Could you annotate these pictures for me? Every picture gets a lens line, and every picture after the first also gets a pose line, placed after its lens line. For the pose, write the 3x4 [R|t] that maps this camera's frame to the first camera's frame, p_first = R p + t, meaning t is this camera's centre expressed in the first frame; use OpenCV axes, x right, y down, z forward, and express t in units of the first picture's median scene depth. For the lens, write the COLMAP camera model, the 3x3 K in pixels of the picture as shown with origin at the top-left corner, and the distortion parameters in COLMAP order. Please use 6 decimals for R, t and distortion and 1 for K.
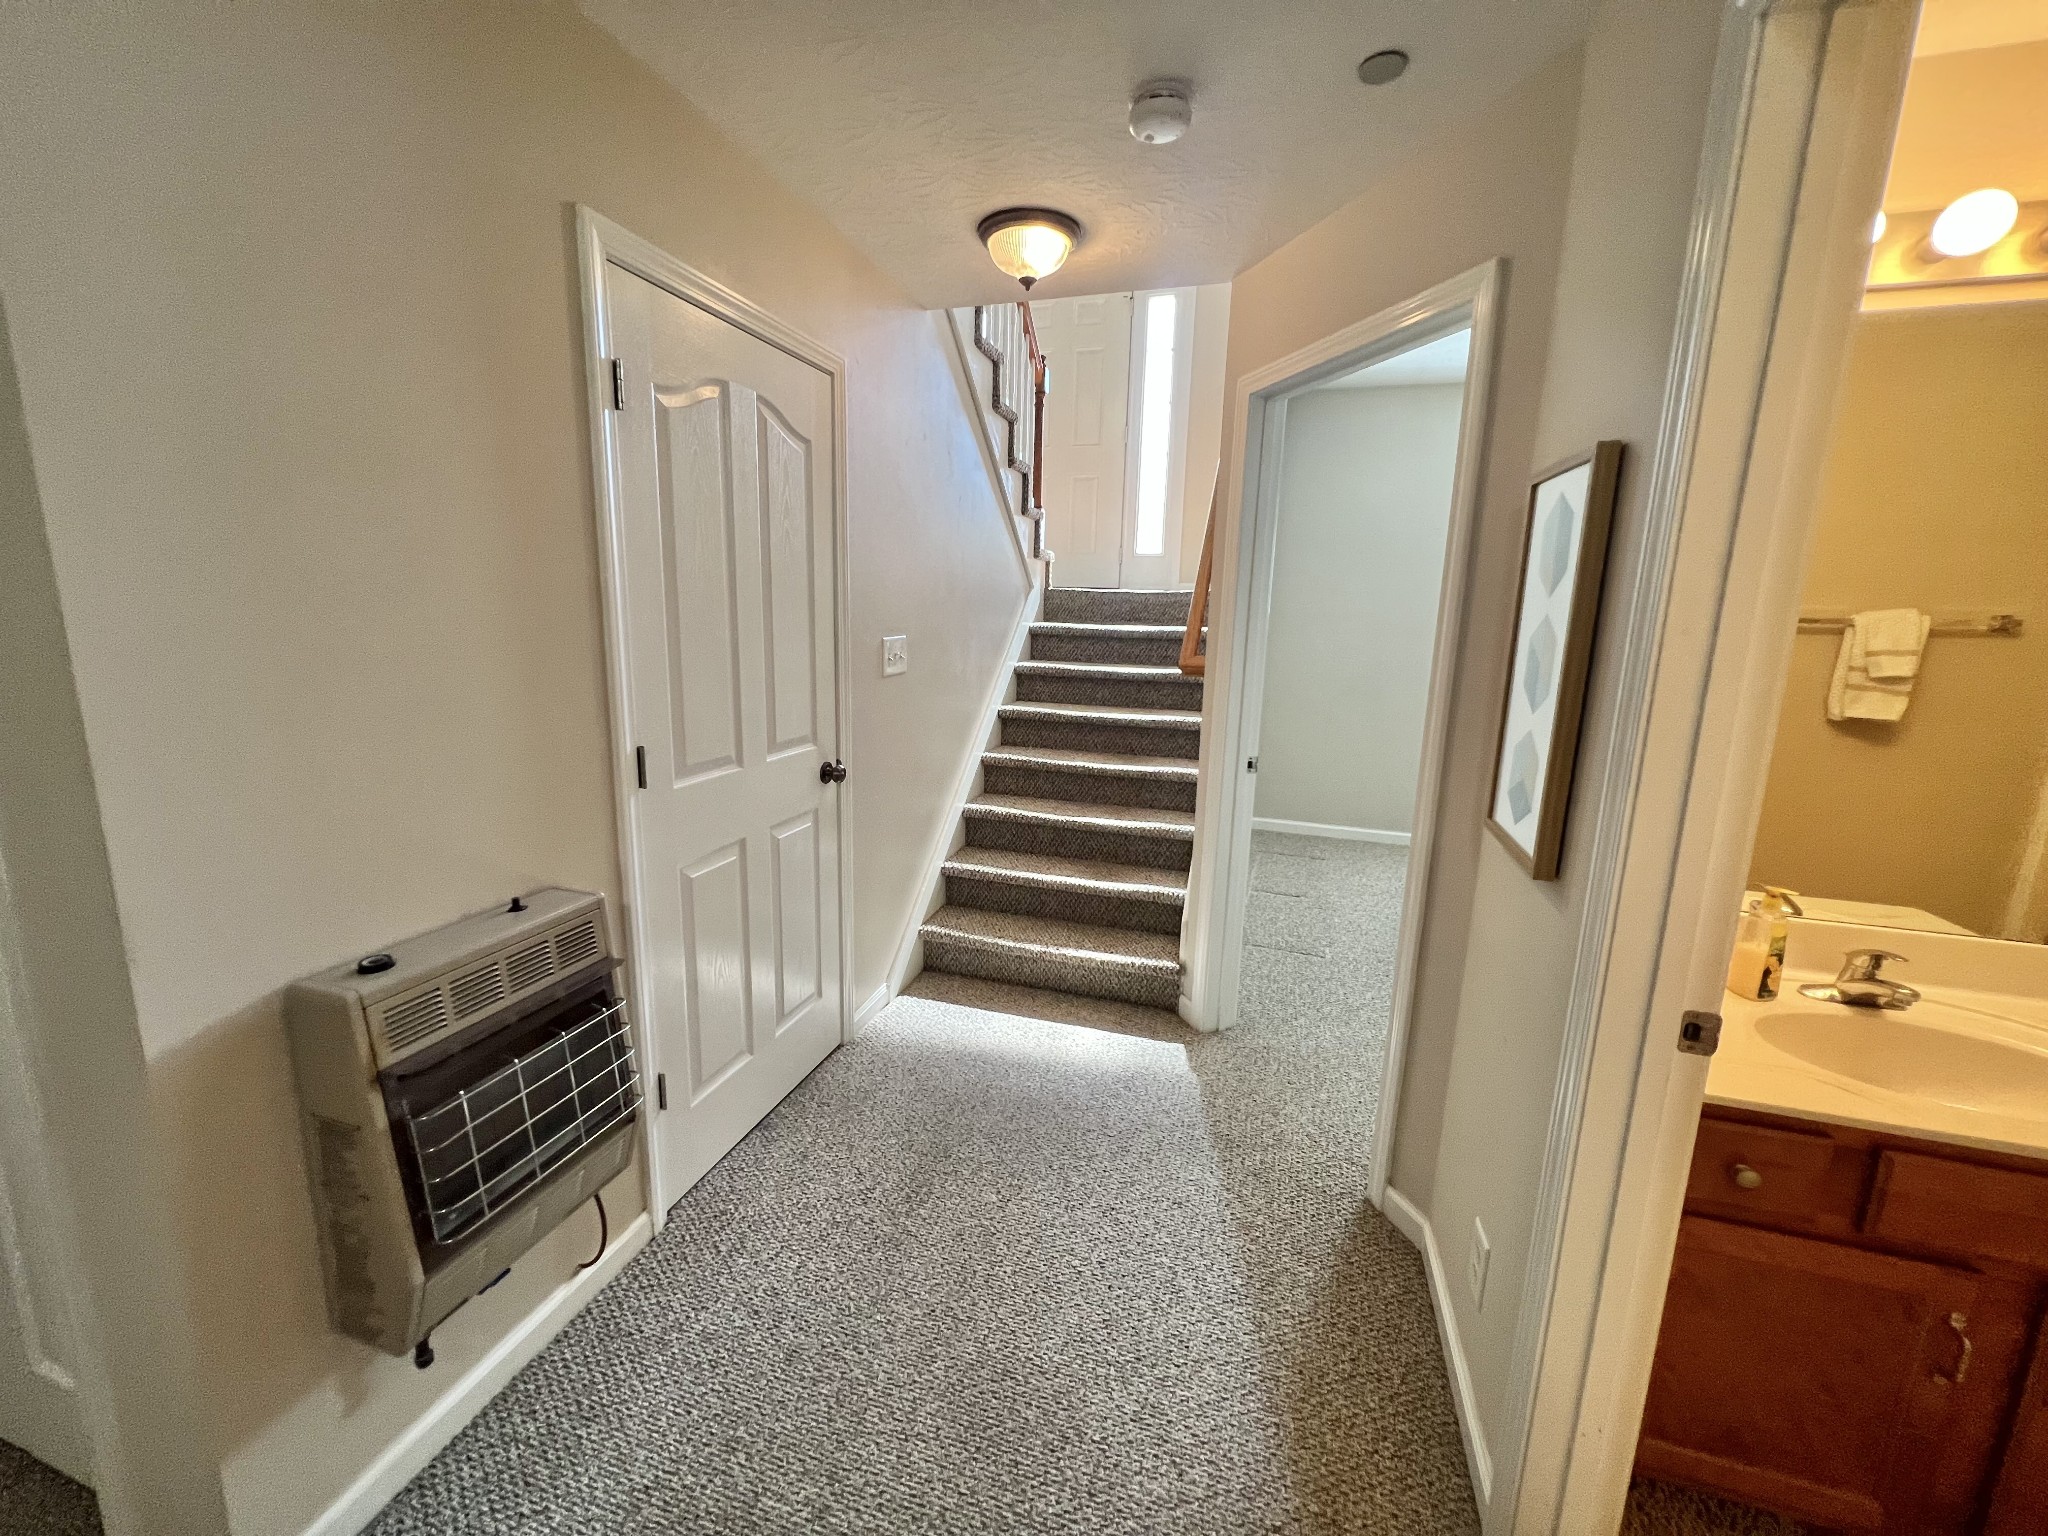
lens RADIAL K [[817.7, 0, 1016.2], [0, 817.7, 761.8], [0, 0, 1]] dist [-0.001223, 0.000118]
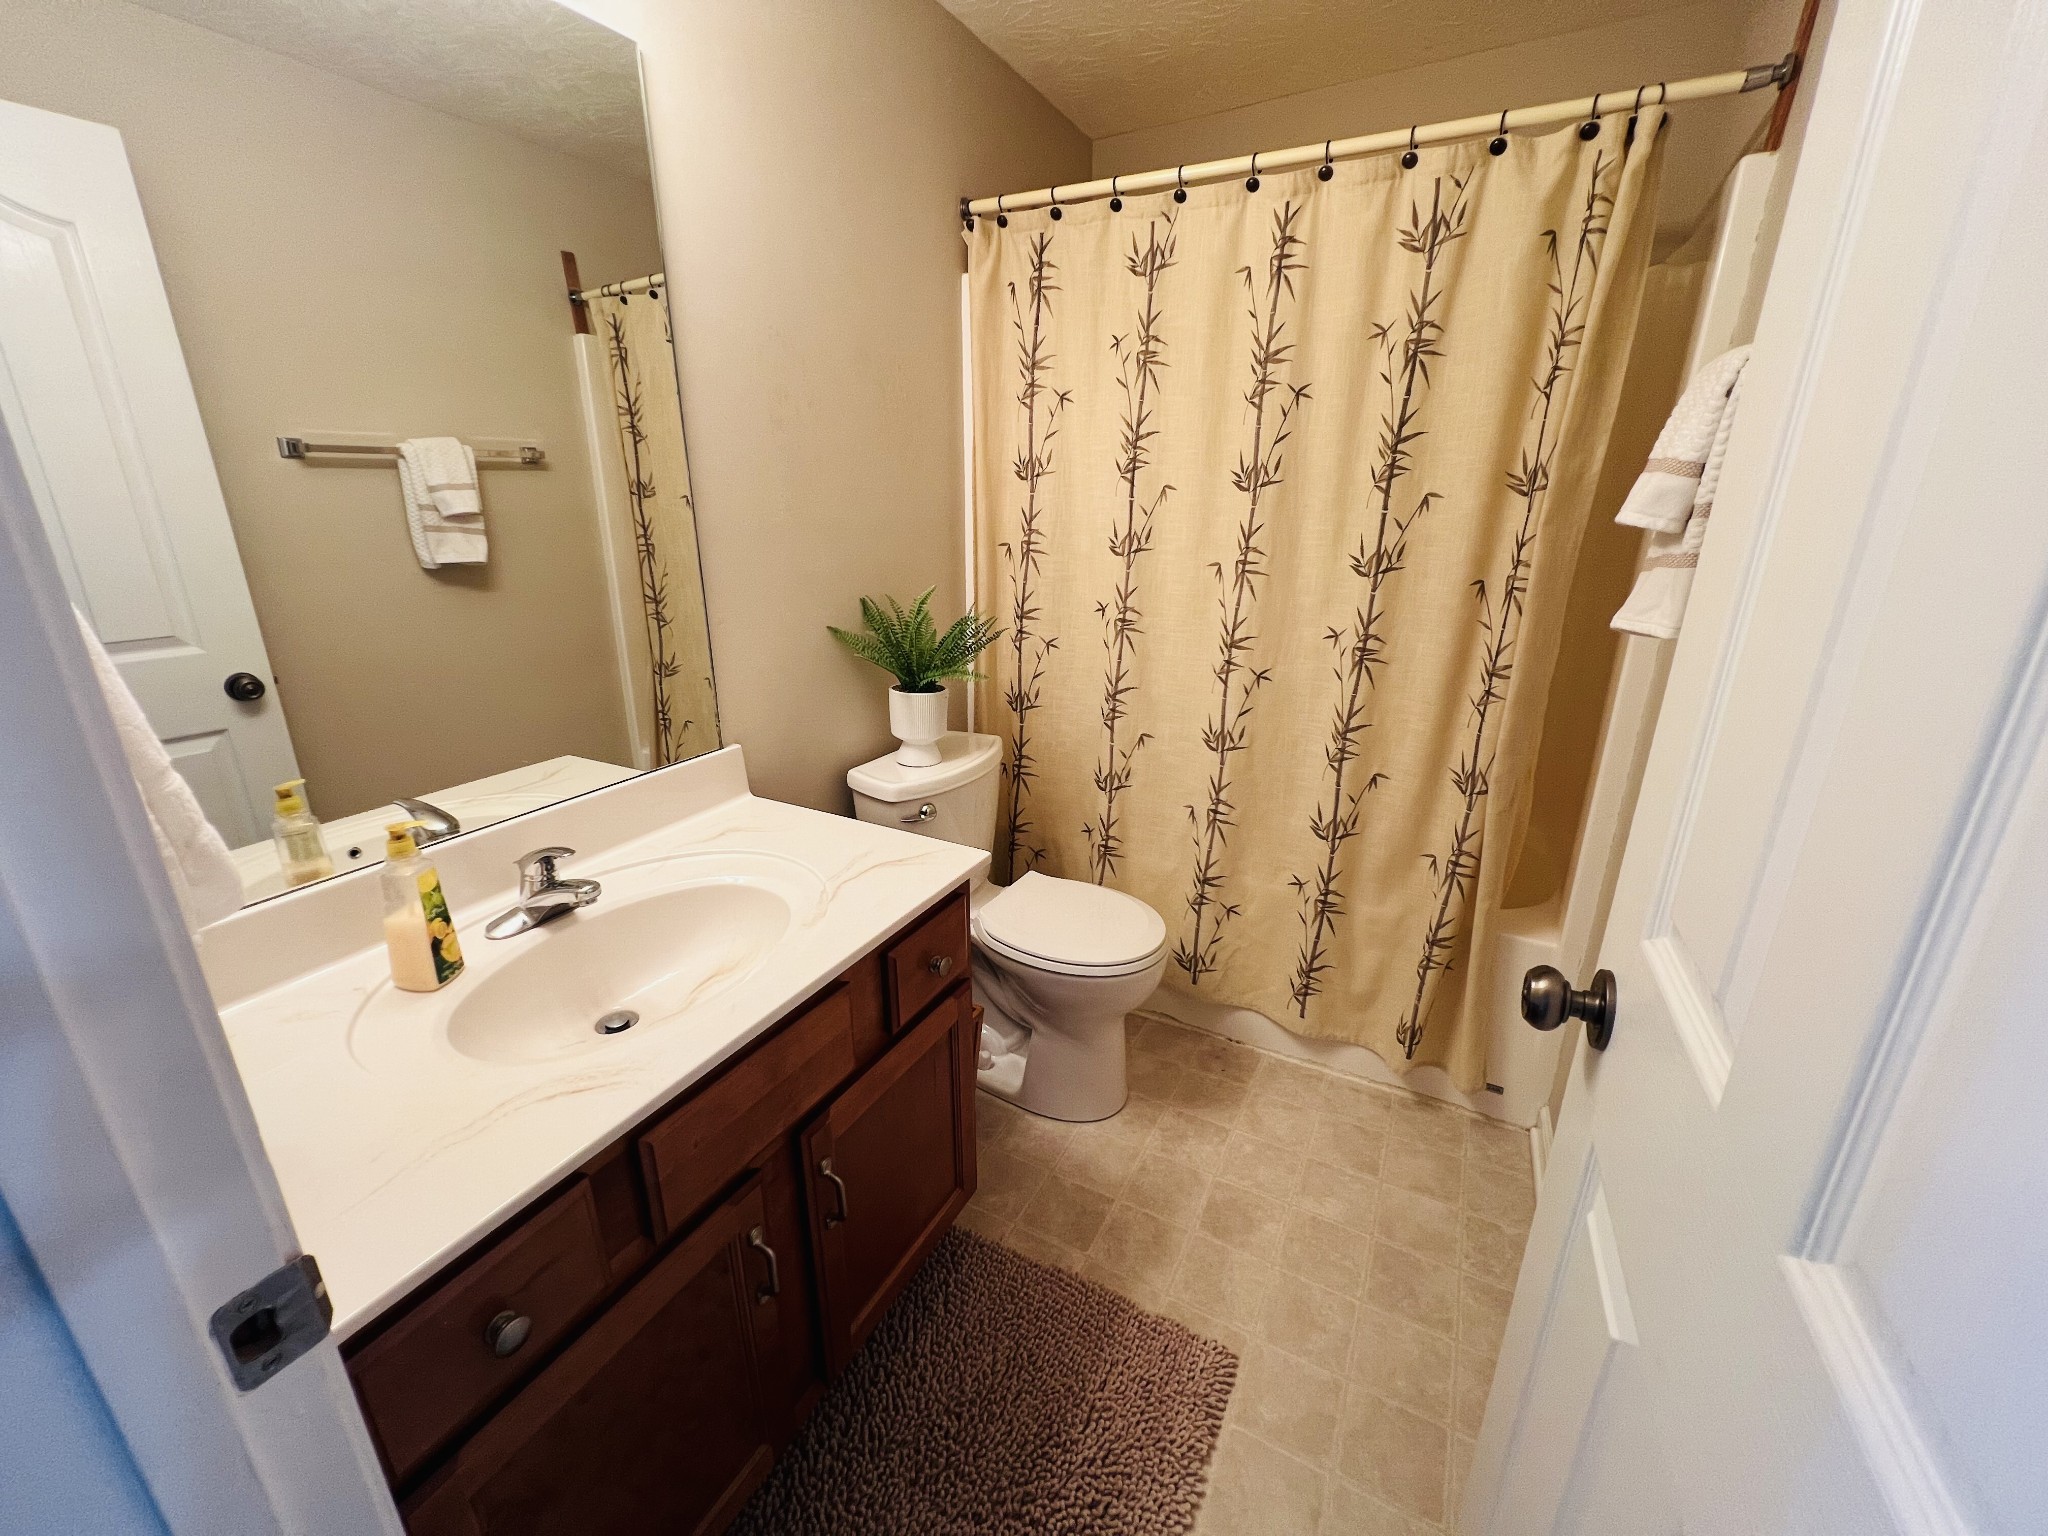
lens RADIAL K [[817.7, 0, 1016.2], [0, 817.7, 761.8], [0, 0, 1]] dist [-0.001223, 0.000118]
pose [[0.196736, -0.328460, 0.923801, 0.331185], [0.189239, 0.937219, 0.292930, 0.007767], [-0.962020, 0.117190, 0.246542, 0.268501]]
